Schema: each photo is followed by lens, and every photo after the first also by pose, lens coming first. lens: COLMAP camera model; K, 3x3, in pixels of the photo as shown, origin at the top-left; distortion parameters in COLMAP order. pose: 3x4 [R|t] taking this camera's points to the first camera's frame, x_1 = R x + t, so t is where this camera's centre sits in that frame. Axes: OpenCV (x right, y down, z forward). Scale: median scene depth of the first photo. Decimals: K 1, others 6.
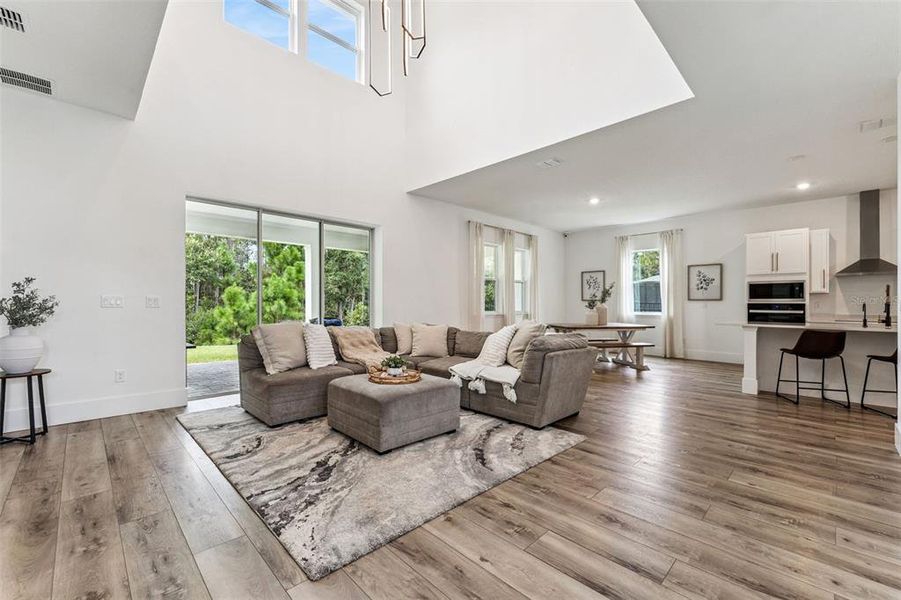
lens RADIAL K [[374.2, 0, 445.1], [0, 374.2, 303.7], [0, 0, 1]] dist [-0.006573, -0.000225]
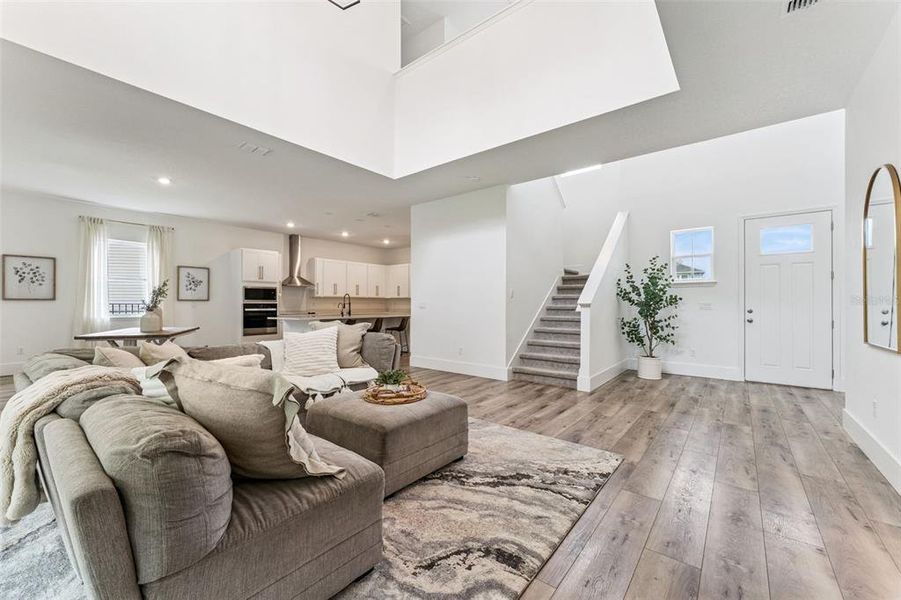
lens RADIAL K [[360.8, 0, 443.0], [0, 360.8, 302.3], [0, 0, 1]] dist [-0.000699, 0.000152]
pose [[-0.106421, -0.001803, 0.994320, -1.048633], [0.001458, 0.999997, 0.001969, -0.014091], [-0.994320, 0.001659, -0.106418, 1.073770]]
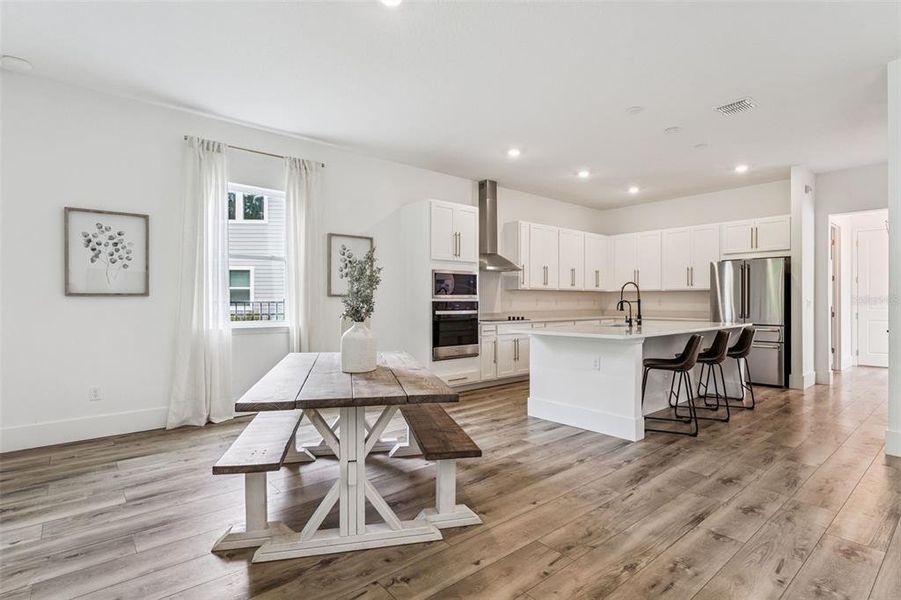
lens RADIAL K [[448.9, 0, 445.4], [0, 448.9, 299.3], [0, 0, 1]] dist [-0.006916, 0.003919]
pose [[0.073396, -0.006436, 0.997282, 0.007554], [0.003449, 0.999975, 0.006199, -0.021769], [-0.997297, 0.002985, 0.073417, 2.115500]]
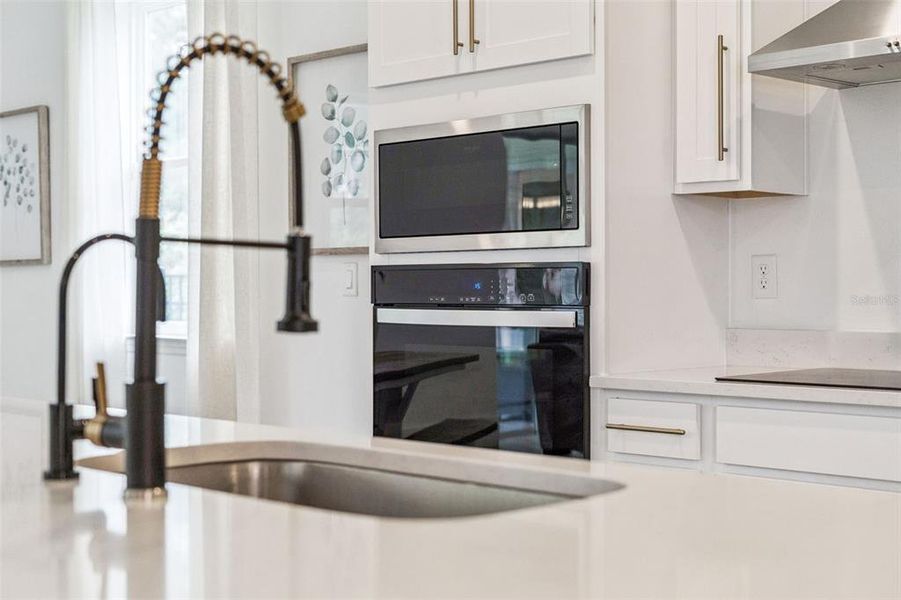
lens RADIAL K [[1320.0, 0, 451.8], [0, 1320.0, 299.6], [0, 0, 1]] dist [0.010482, 0.000000]
pose [[0.998811, -0.012736, 0.047047, 1.886323], [0.012322, 0.999883, 0.009070, 0.019574], [-0.047157, -0.008480, 0.998852, 1.004519]]
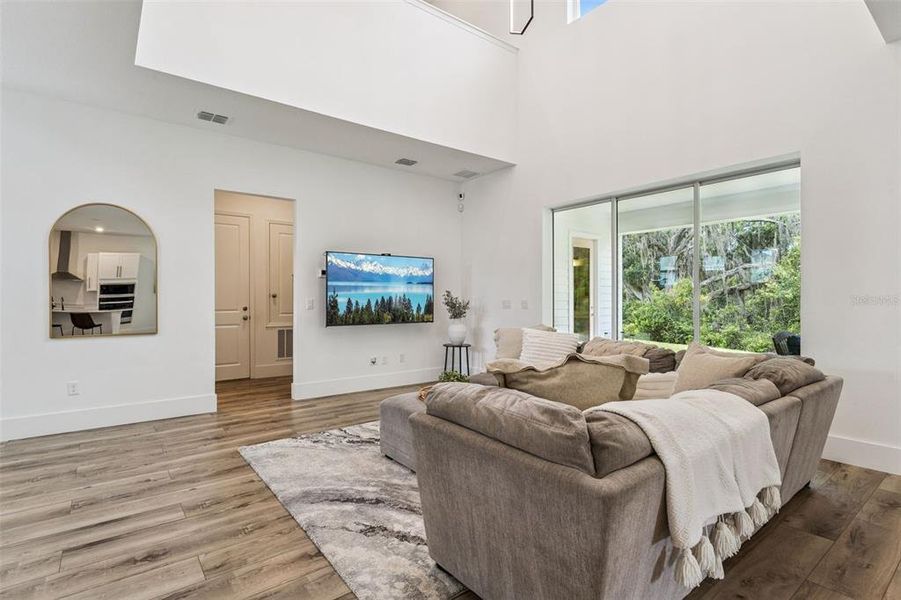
lens RADIAL K [[448.9, 0, 458.4], [0, 448.9, 292.5], [0, 0, 1]] dist [-0.006916, 0.003919]
pose [[-0.099154, -0.015281, -0.994955, 0.967273], [-0.002669, 0.999883, -0.015091, -0.023893], [0.995069, 0.001159, -0.099183, 1.228254]]
